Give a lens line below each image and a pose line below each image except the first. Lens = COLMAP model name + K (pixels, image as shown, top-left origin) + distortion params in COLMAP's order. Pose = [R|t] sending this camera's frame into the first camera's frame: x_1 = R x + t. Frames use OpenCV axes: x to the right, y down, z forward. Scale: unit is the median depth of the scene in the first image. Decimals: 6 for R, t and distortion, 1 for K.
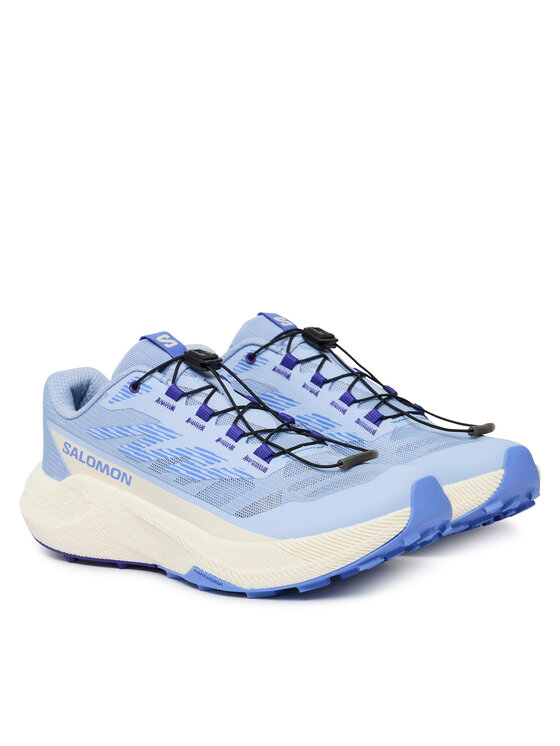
lens RADIAL K [[2200.8, 0, 280.0], [0, 2200.8, 373.0], [0, 0, 1]] dist [-0.153344, 0.000000]
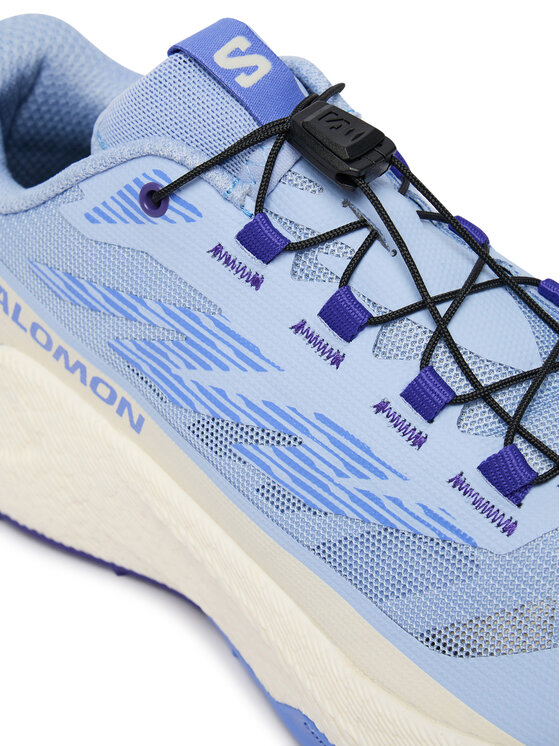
lens RADIAL K [[2511.3, 0, 280.1], [0, 2511.3, 372.9], [0, 0, 1]] dist [-0.052160, 0.000000]
pose [[0.999284, 0.035971, -0.011765, -0.039419], [-0.027742, 0.907648, 0.418815, -0.146726], [0.025744, -0.418188, 0.907995, 0.613967]]
